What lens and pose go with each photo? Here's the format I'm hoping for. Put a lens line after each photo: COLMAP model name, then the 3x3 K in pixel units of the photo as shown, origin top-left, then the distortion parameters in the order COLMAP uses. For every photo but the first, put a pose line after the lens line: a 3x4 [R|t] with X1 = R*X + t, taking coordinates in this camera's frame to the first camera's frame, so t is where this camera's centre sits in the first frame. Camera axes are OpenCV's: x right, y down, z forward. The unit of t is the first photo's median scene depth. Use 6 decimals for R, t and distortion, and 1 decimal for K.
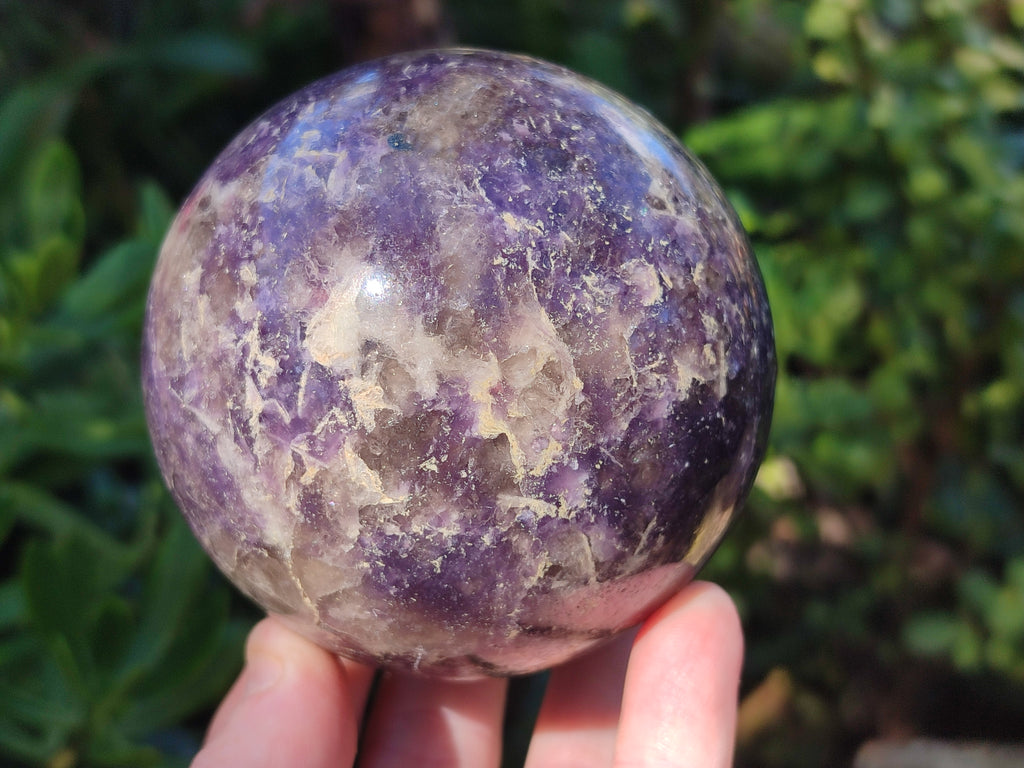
lens RADIAL K [[1543.8, 0, 500.3], [0, 1543.8, 384.9], [0, 0, 1]] dist [0.385281, -2.206904]
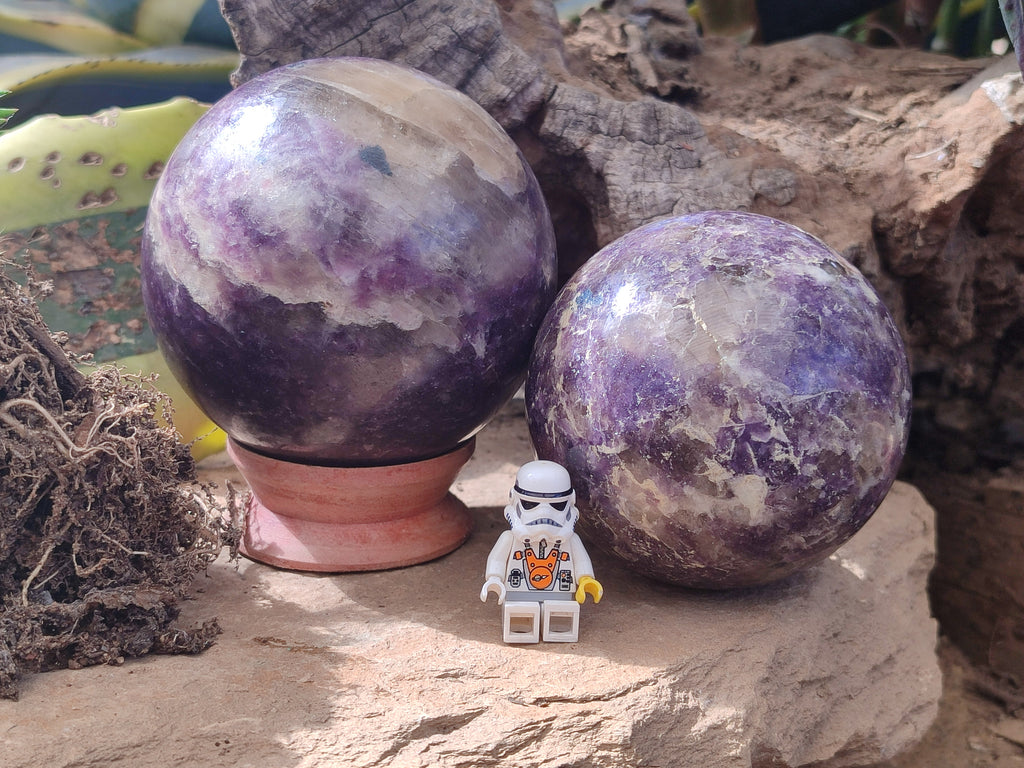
lens RADIAL K [[1543.8, 0, 500.3], [0, 1543.8, 384.9], [0, 0, 1]] dist [0.385281, -2.206904]
pose [[-0.801089, 0.367347, 0.472560, -0.764239], [-0.543410, -0.777347, -0.316919, 0.783825], [0.250924, -0.510674, 0.822344, -0.486736]]
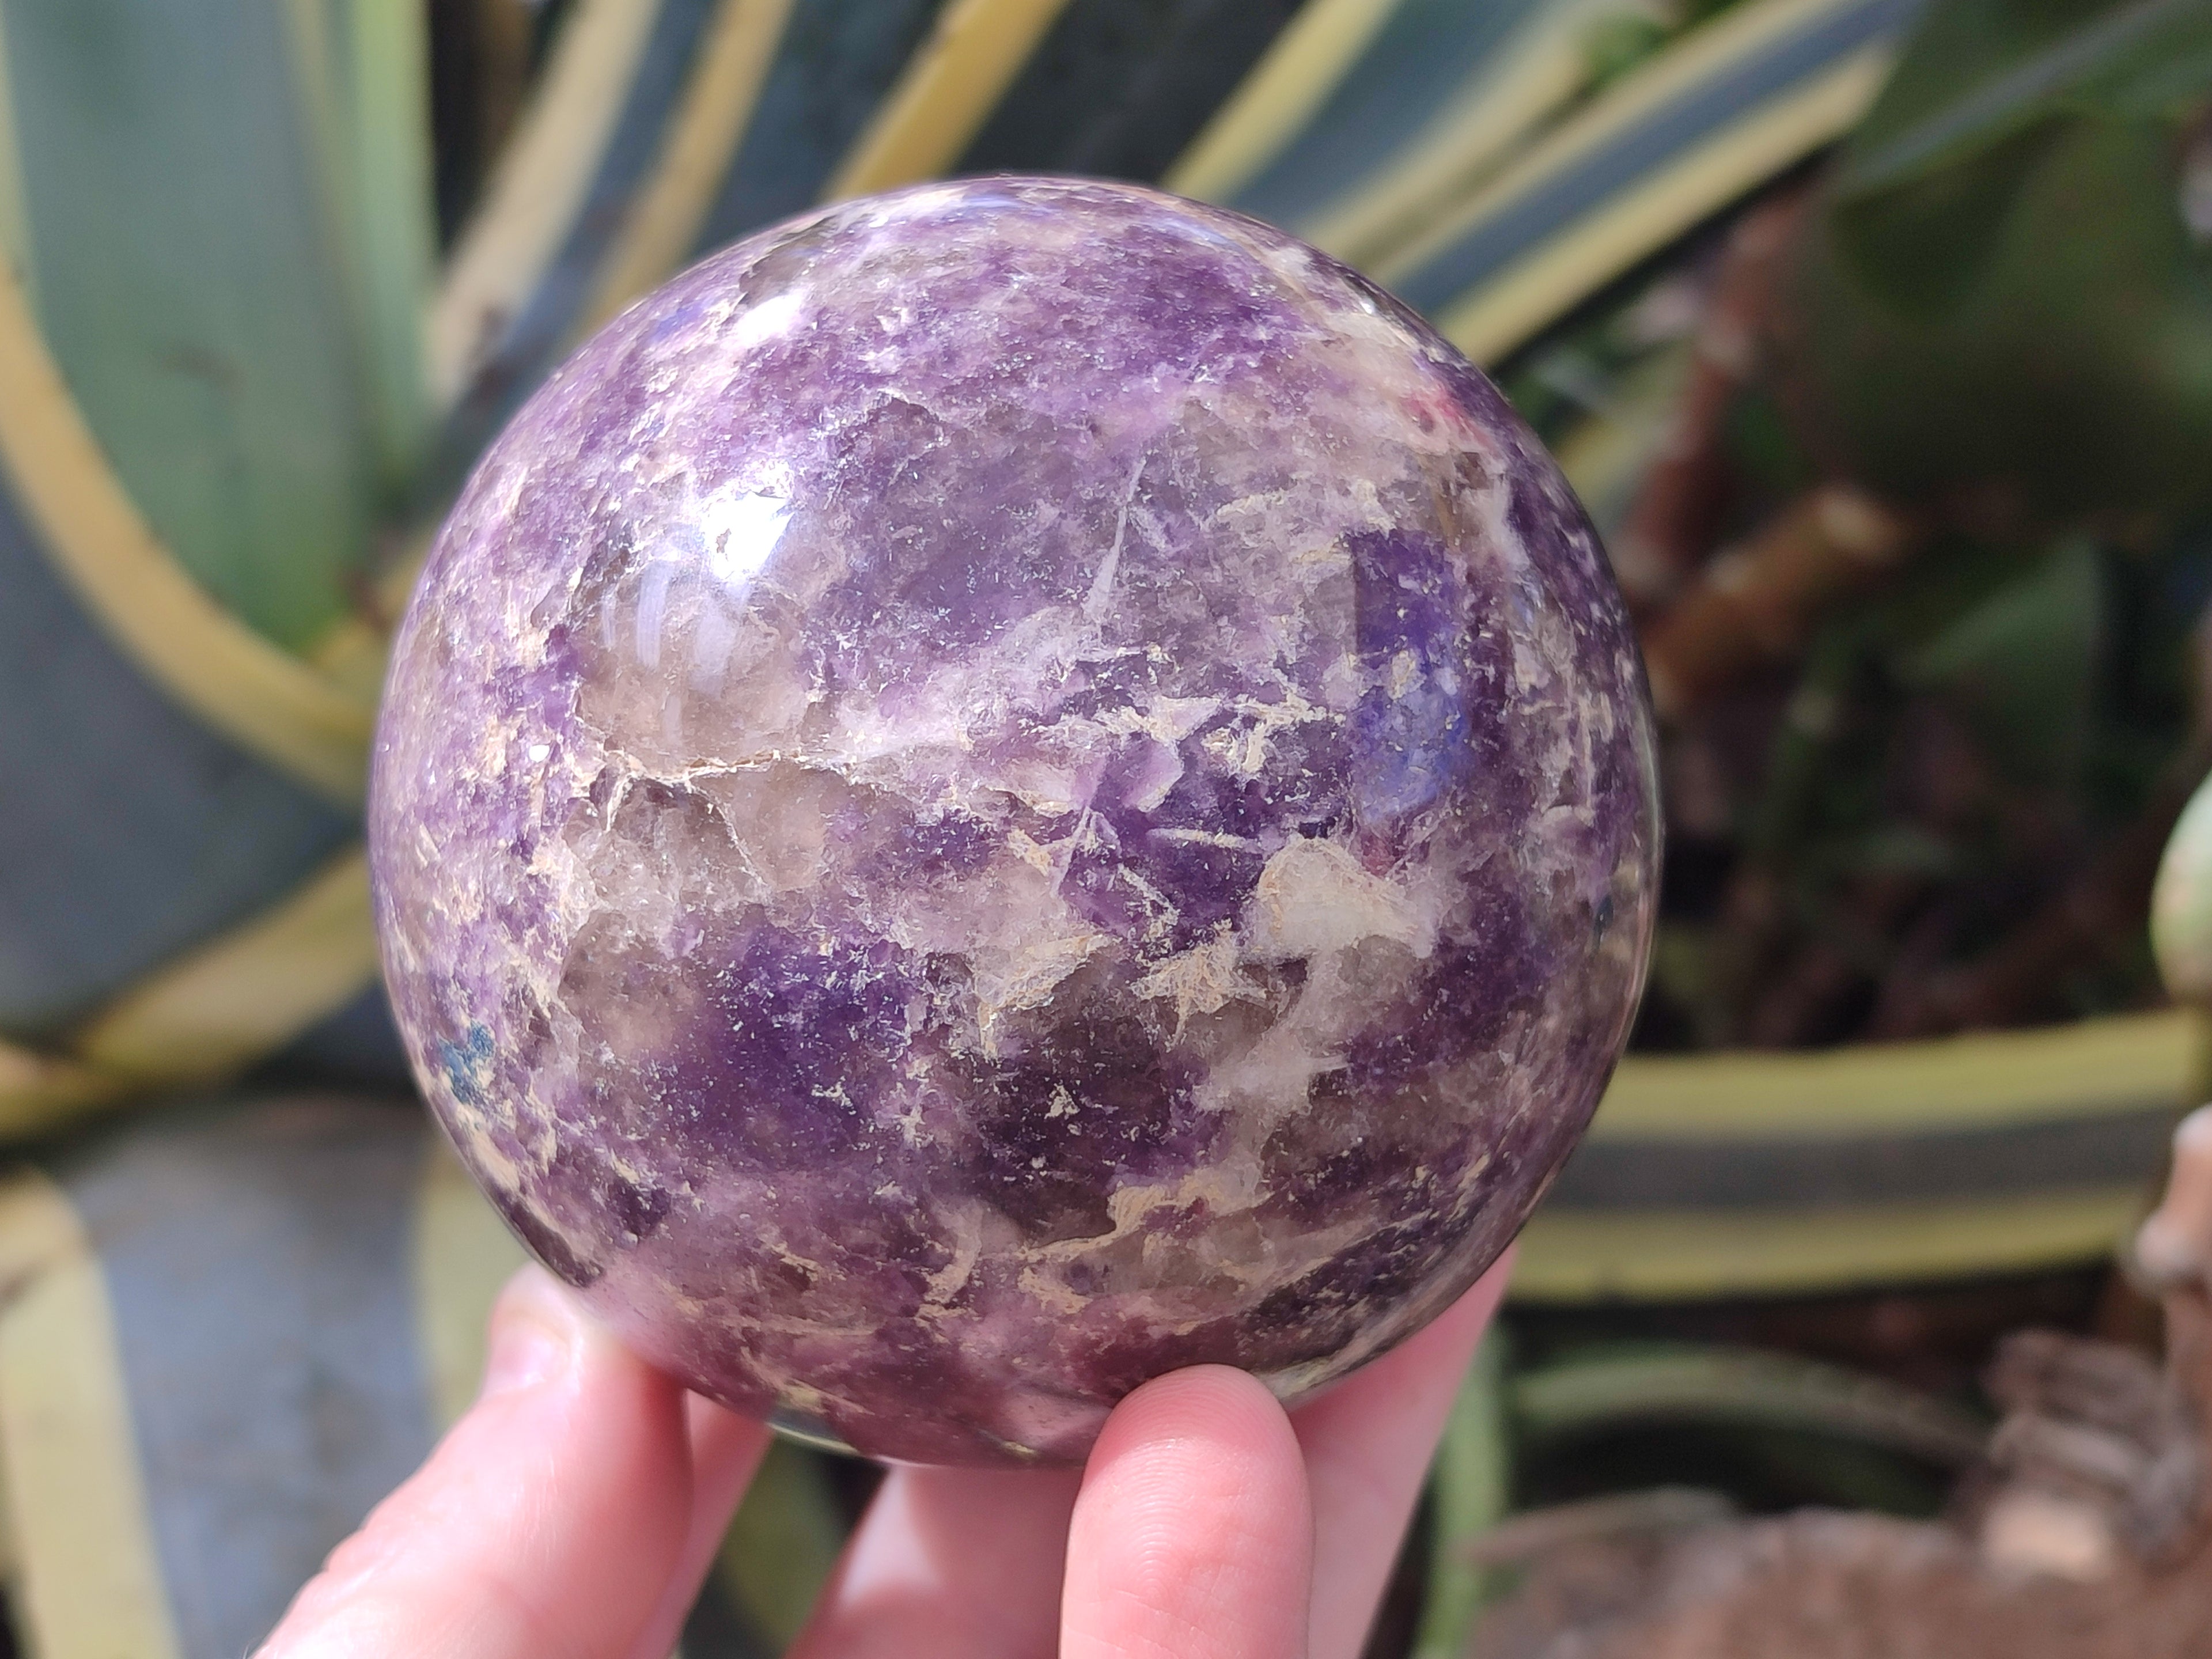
lens RADIAL K [[3334.8, 0, 1080.7], [0, 3334.8, 831.4], [0, 0, 1]] dist [0.385281, -2.206904]
pose [[-0.059590, 0.907834, 0.415074, -0.562973], [-0.939011, 0.090101, -0.331873, 0.389129], [-0.338684, -0.409535, 0.847098, 0.124045]]
